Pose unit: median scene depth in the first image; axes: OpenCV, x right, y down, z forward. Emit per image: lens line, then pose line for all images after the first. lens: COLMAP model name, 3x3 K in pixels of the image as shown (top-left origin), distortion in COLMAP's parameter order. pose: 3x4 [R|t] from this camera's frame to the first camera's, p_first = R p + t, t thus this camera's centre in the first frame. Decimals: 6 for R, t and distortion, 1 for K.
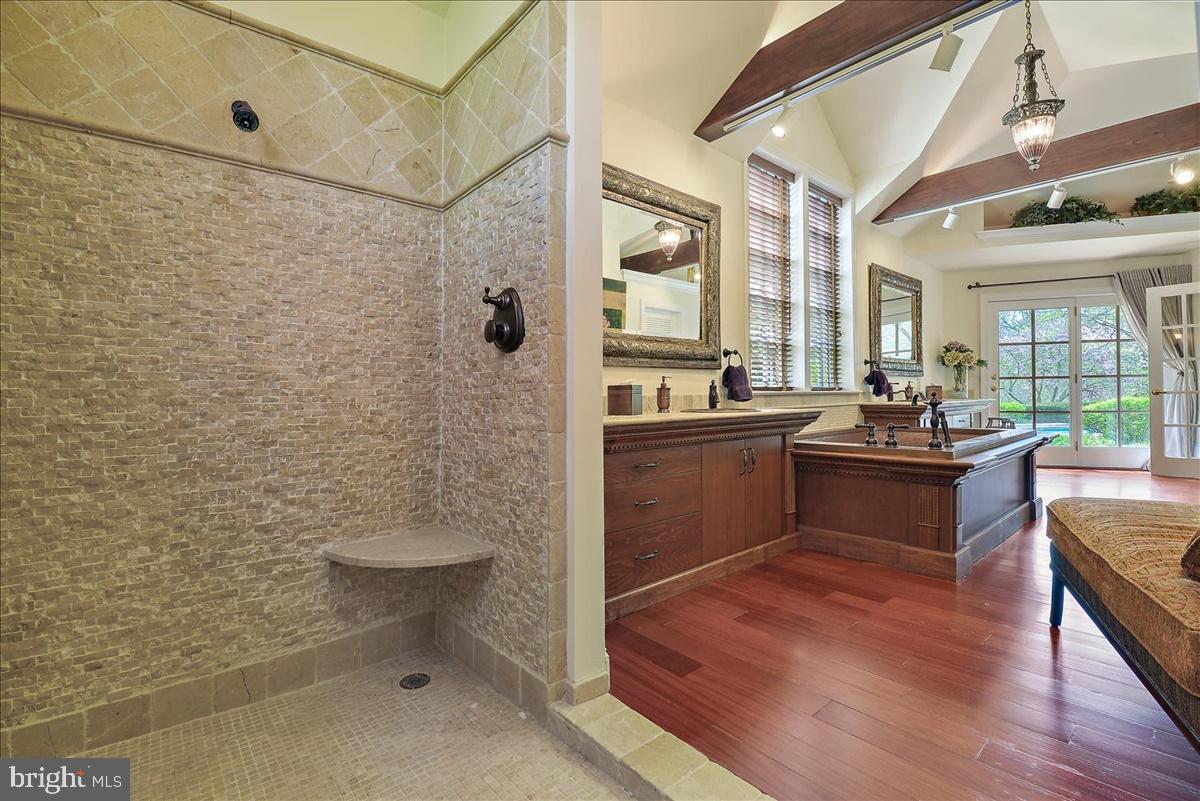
lens RADIAL K [[524.3, 0, 573.2], [0, 524.3, 396.4], [0, 0, 1]] dist [-0.000550, -0.010687]
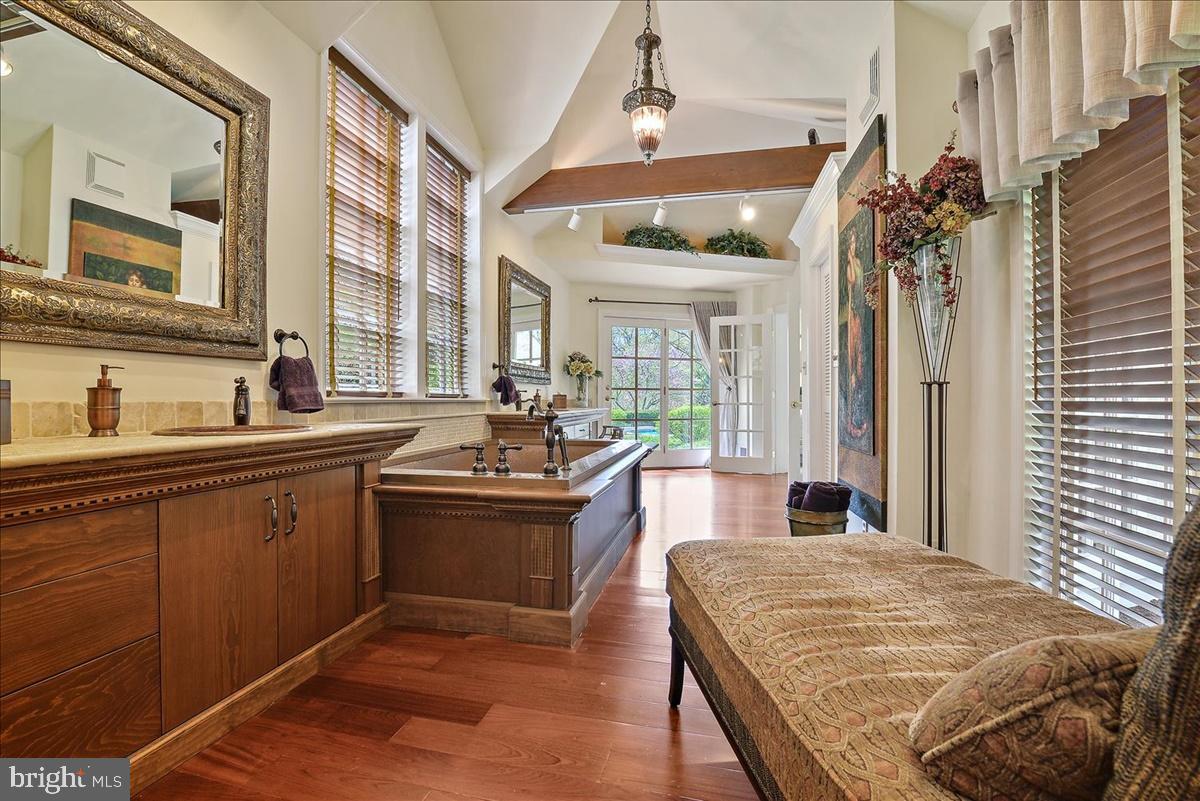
lens RADIAL K [[534.4, 0, 600.0], [0, 534.4, 400.5], [0, 0, 1]] dist [-0.001808, -0.000285]
pose [[0.784873, 0.012860, 0.619523, 0.169062], [-0.011212, 0.999916, -0.006552, -0.004488], [-0.619555, -0.001803, 0.784951, 0.218441]]
